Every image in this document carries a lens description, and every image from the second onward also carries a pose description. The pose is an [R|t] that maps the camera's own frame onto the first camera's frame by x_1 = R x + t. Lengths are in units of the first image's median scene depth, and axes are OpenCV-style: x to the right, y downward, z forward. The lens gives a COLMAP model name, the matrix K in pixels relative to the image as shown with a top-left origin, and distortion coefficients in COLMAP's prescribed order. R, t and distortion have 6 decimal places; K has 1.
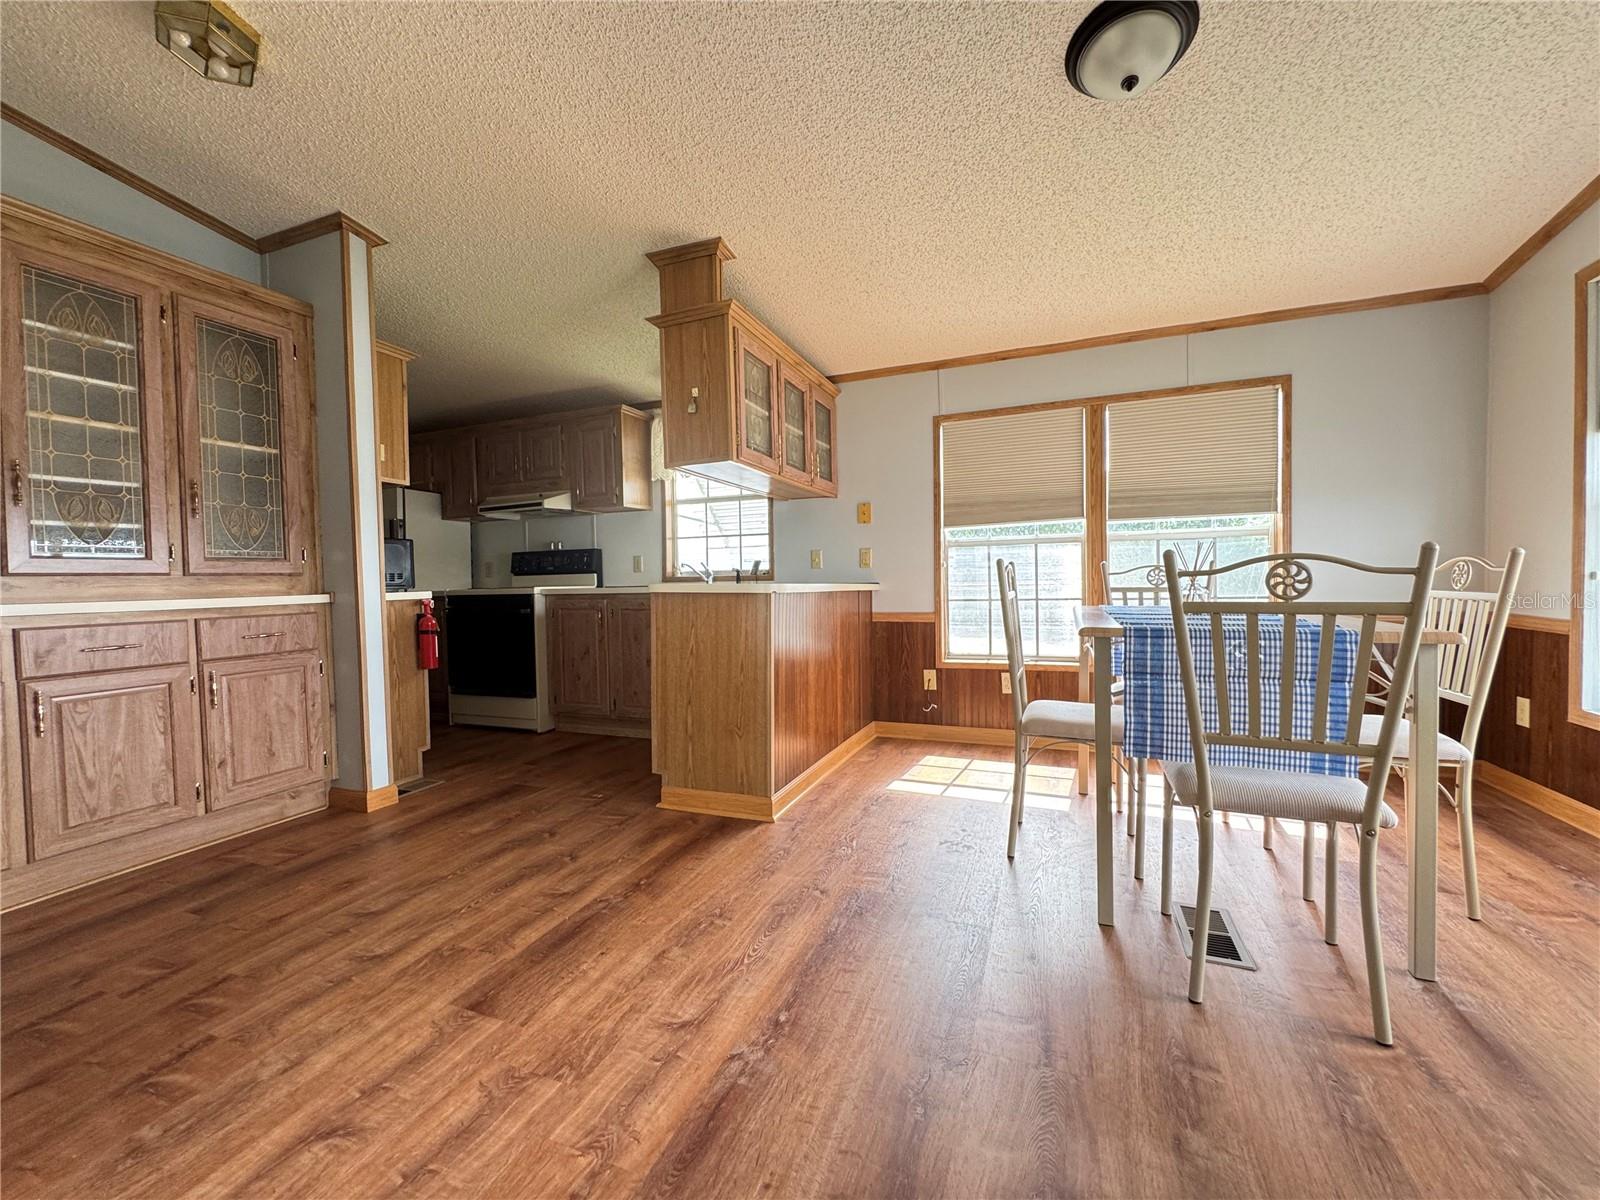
lens RADIAL K [[642.6, 0, 800.0], [0, 642.6, 600.0], [0, 0, 1]] dist [-0.004320, 0.000218]
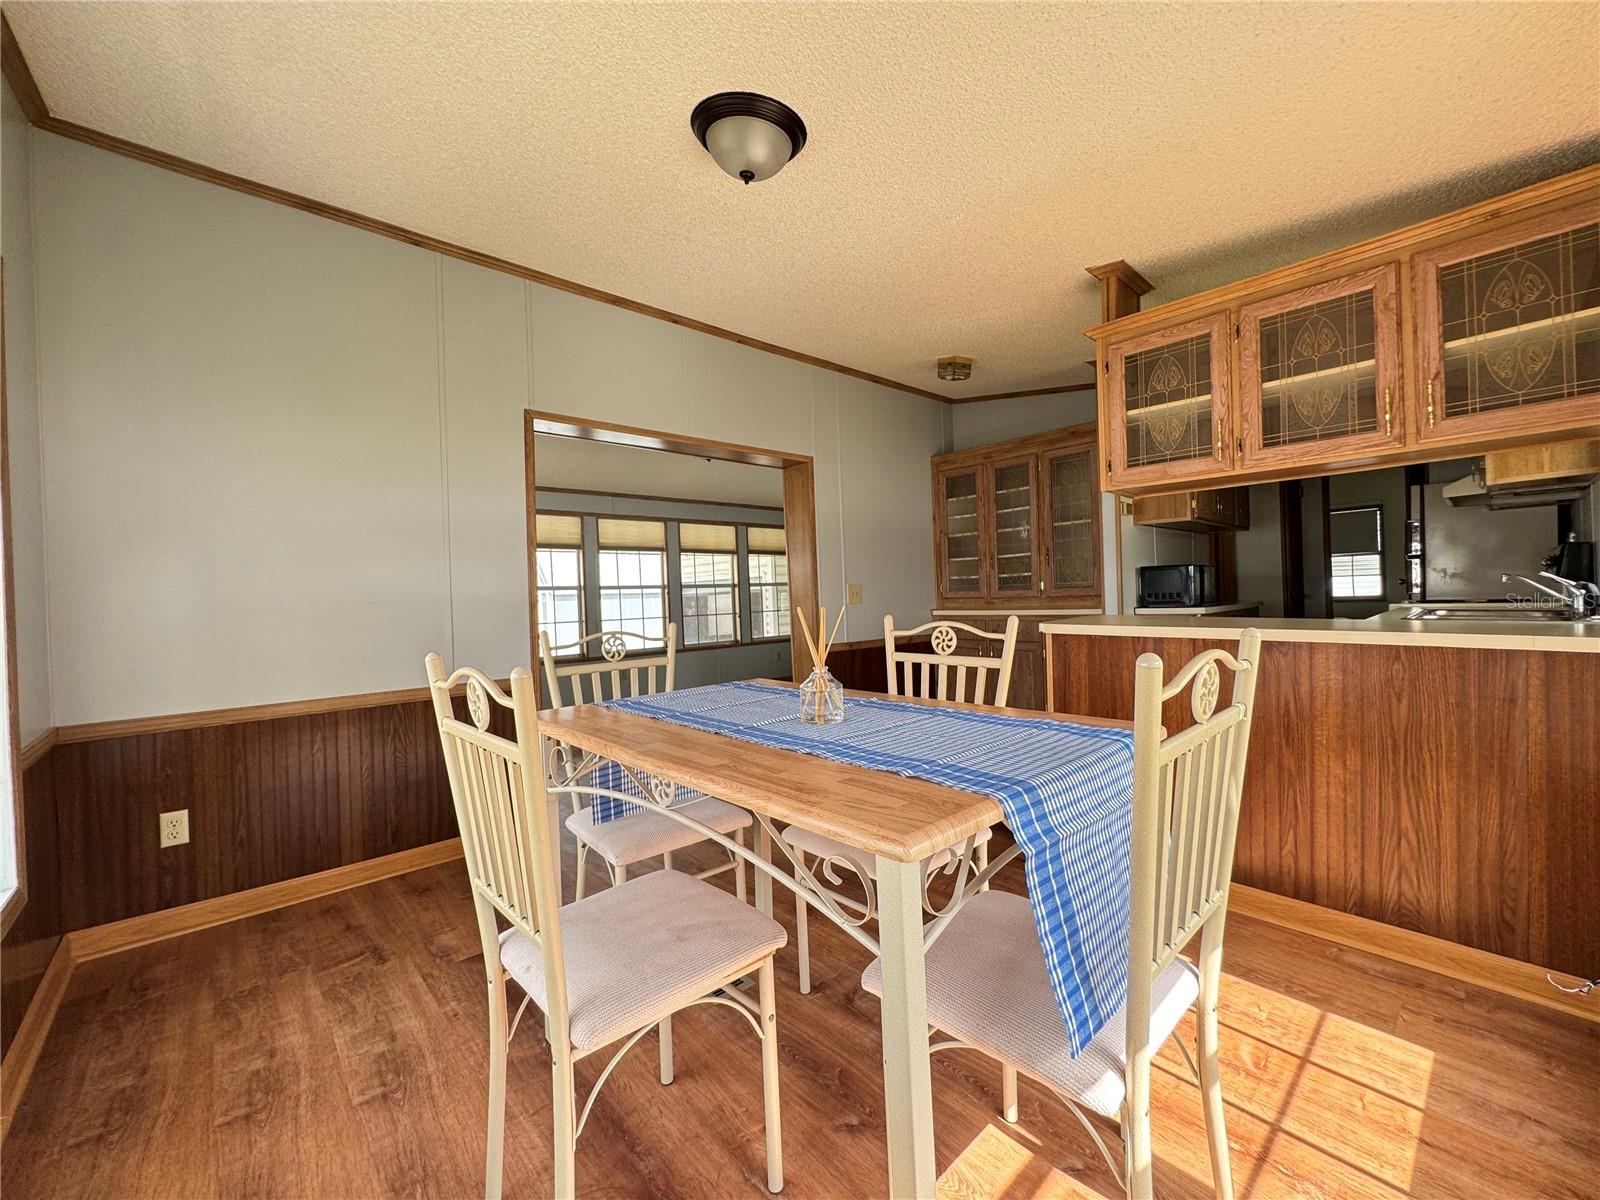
lens RADIAL K [[642.6, 0, 800.0], [0, 642.6, 600.0], [0, 0, 1]] dist [-0.004320, 0.000218]
pose [[-0.440887, 0.038416, -0.896740, 0.979131], [0.010049, 0.999232, 0.037866, -0.095758], [0.897506, 0.007683, -0.440935, 1.045764]]
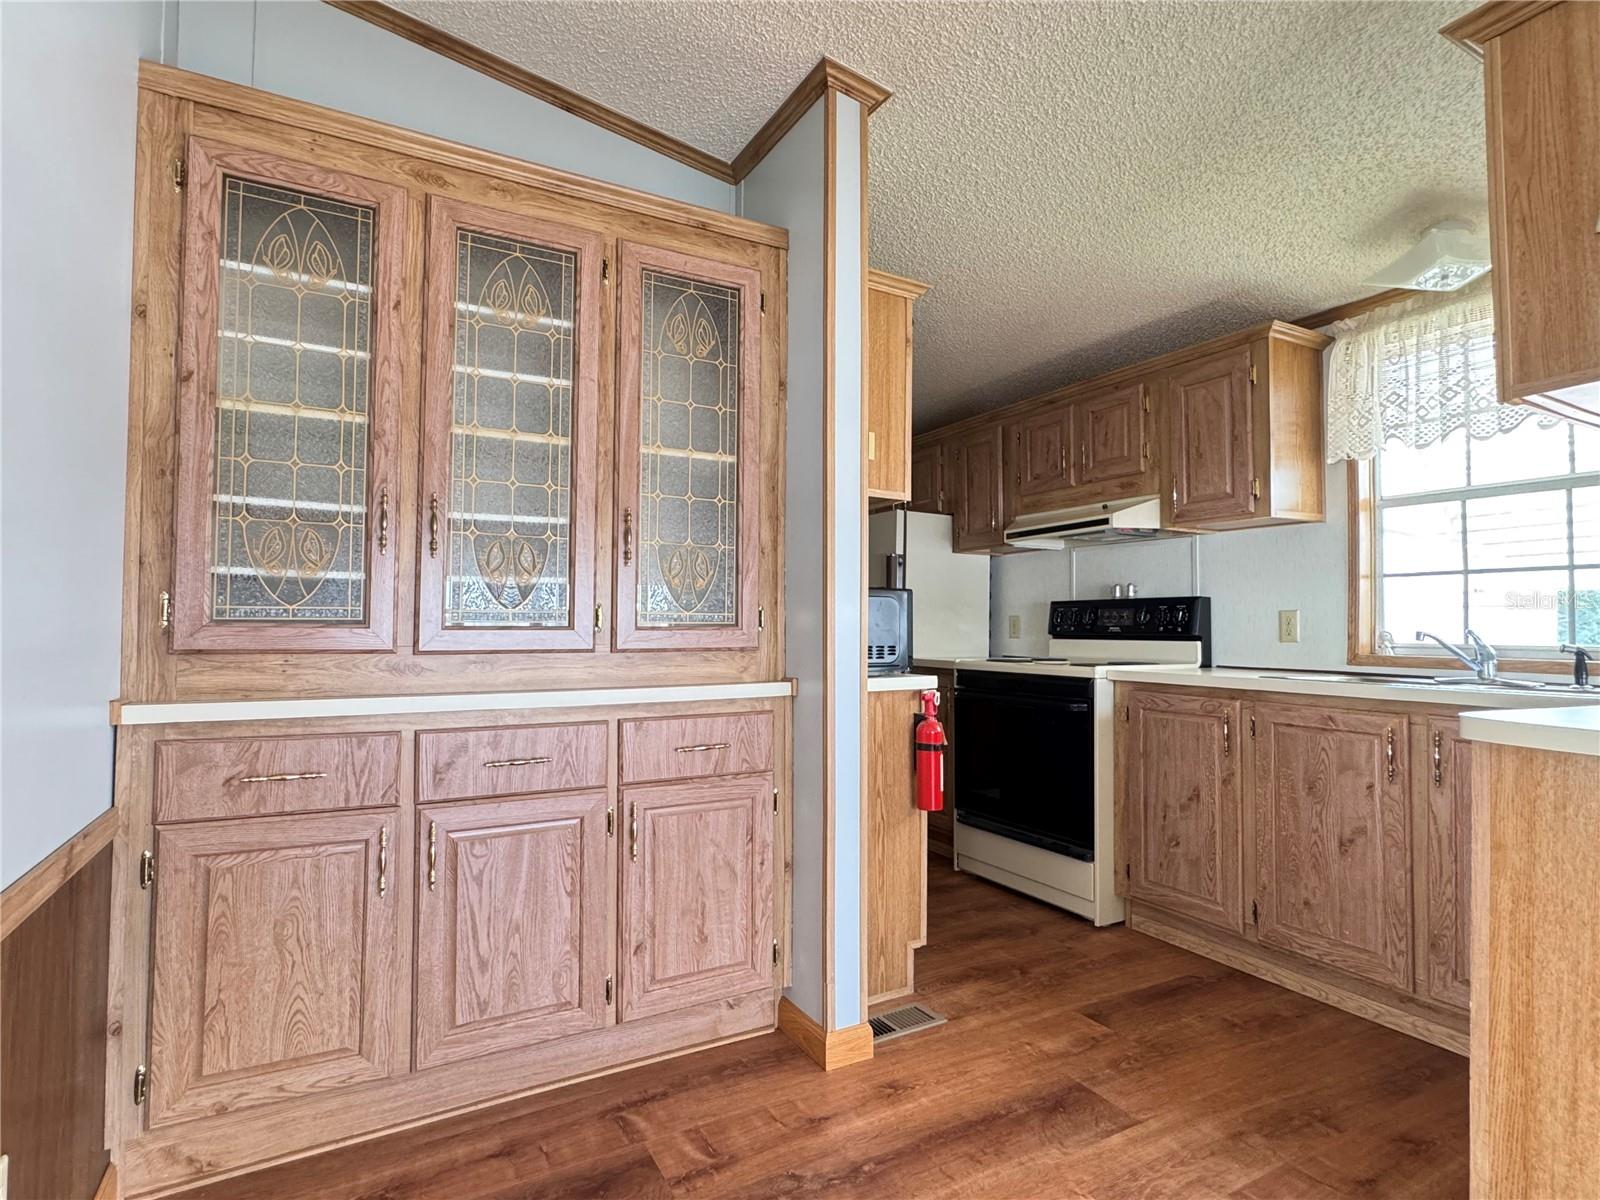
lens RADIAL K [[822.8, 0, 794.1], [0, 822.8, 596.1], [0, 0, 1]] dist [-0.001300, 0.000035]
pose [[0.771246, 0.000548, -0.636537, -0.237125], [-0.040419, 0.998024, -0.048113, -0.055534], [0.635253, 0.062835, 0.769744, 0.402393]]
